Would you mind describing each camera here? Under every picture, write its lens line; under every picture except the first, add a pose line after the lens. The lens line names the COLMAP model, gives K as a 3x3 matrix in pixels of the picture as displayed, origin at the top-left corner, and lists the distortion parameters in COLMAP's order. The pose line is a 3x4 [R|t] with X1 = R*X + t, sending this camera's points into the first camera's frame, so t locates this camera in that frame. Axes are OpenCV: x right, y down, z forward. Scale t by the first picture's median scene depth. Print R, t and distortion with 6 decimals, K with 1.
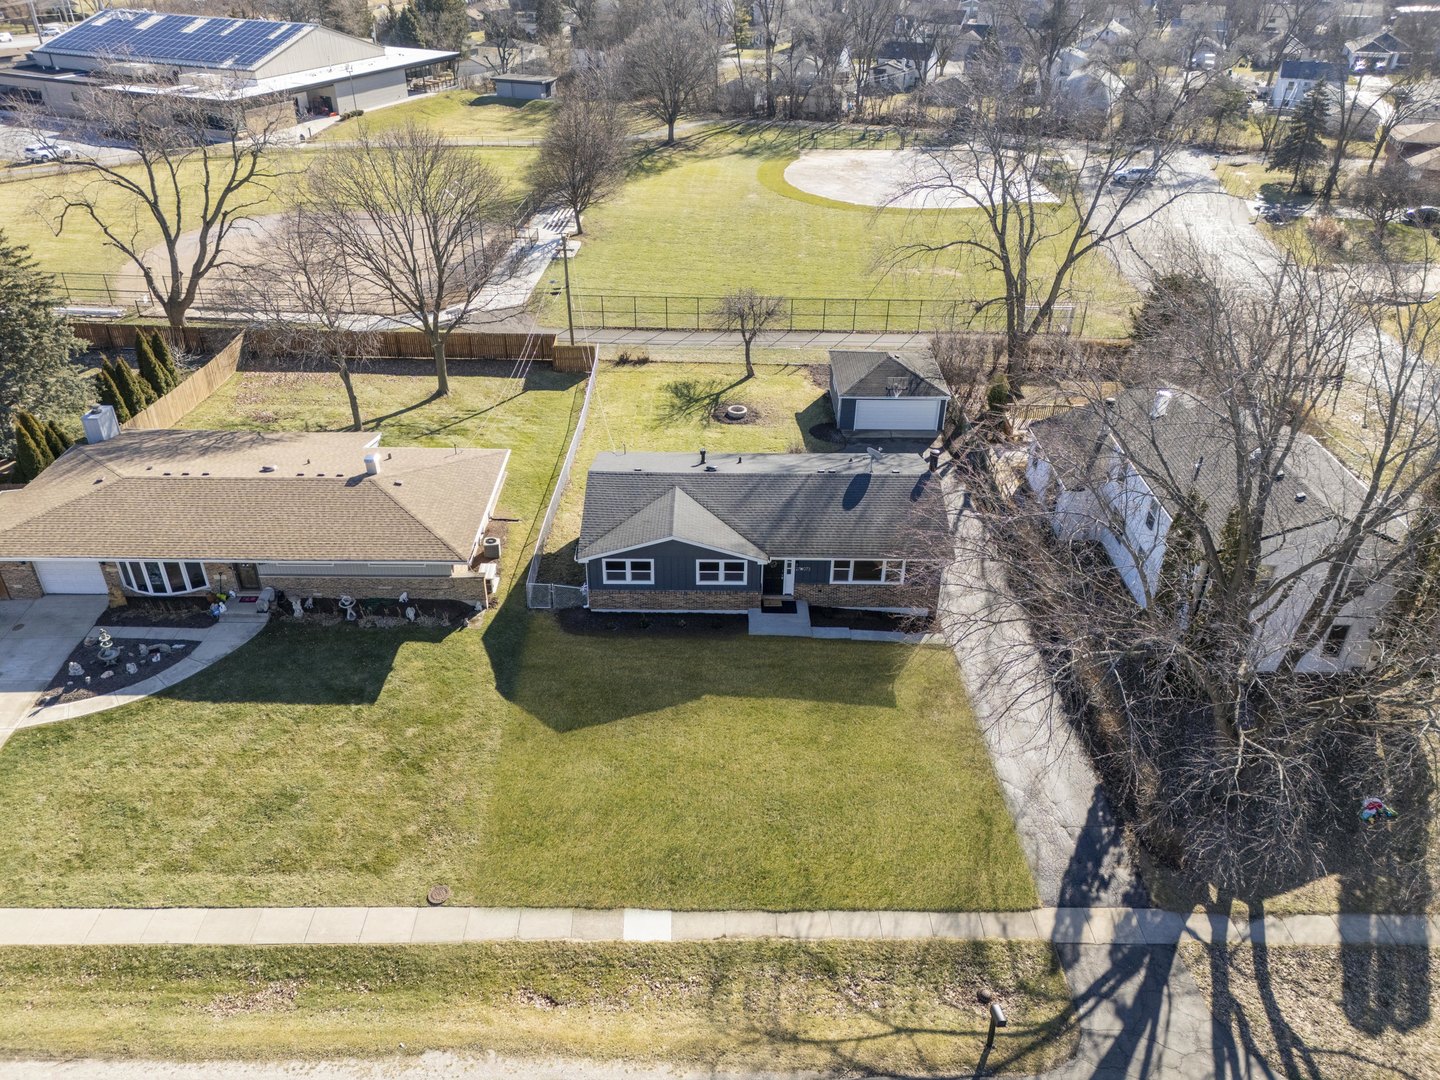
lens RADIAL K [[1040.3, 0, 720.0], [0, 1040.3, 540.0], [0, 0, 1]] dist [0.060000, 0.001423]
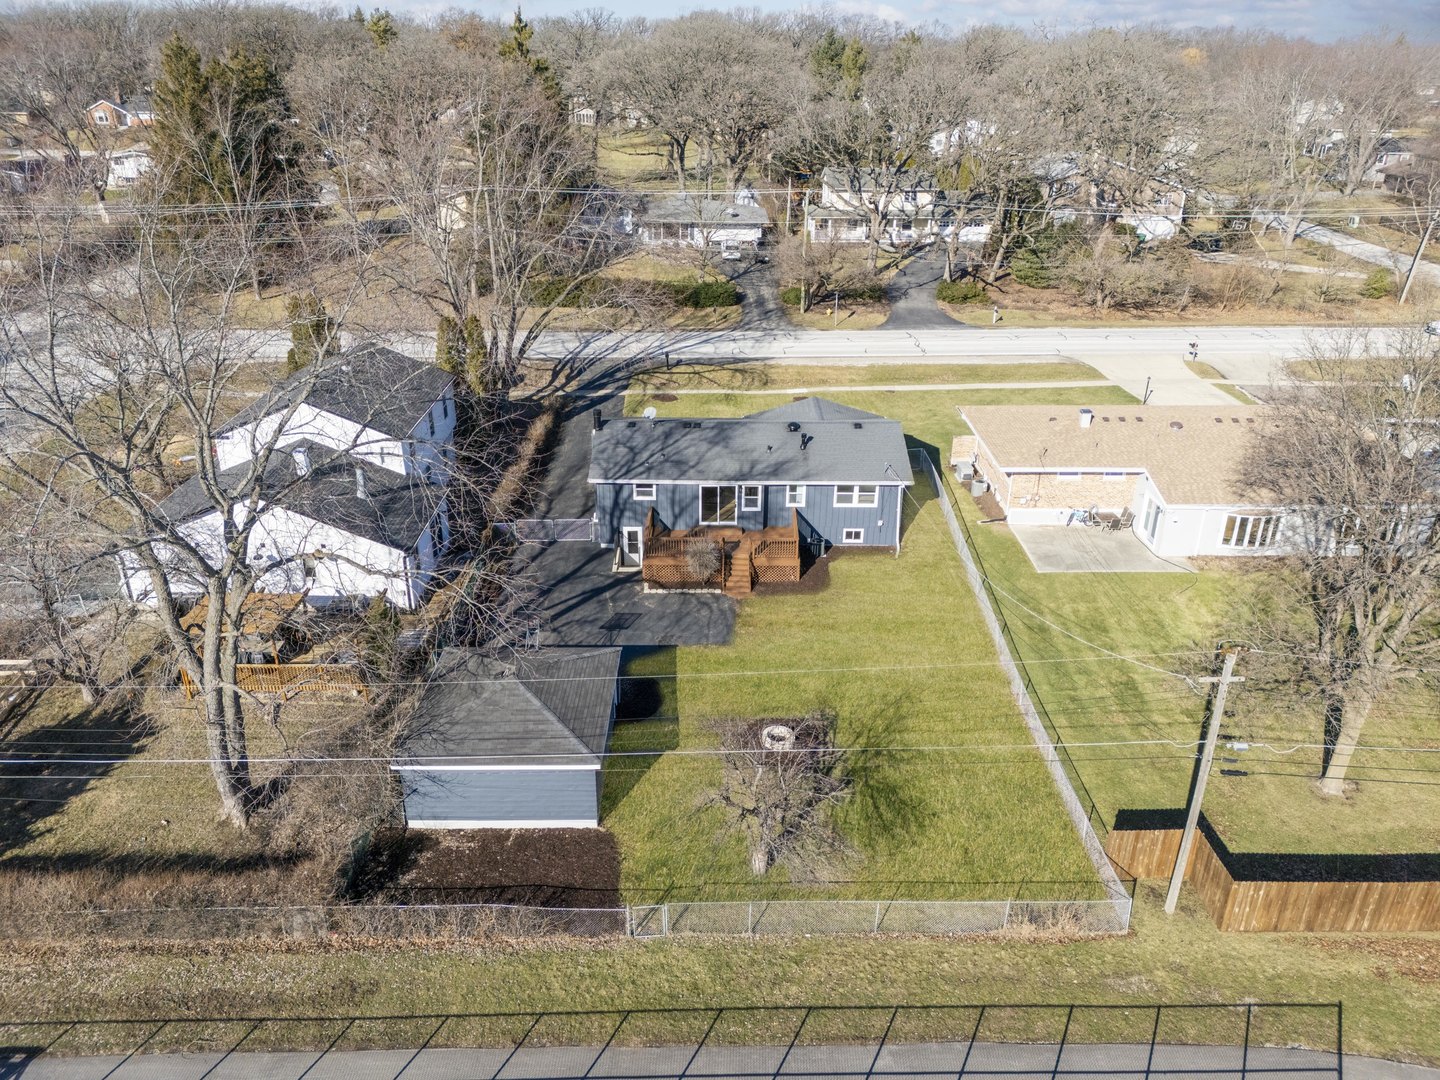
lens RADIAL K [[1040.3, 0, 720.0], [0, 1040.3, 540.0], [0, 0, 1]] dist [0.060000, 0.001423]
pose [[-0.999875, -0.013157, -0.008721, 0.116218], [-0.014390, 0.532701, 0.846181, -1.411959], [-0.006488, 0.846201, -0.532824, 2.499099]]
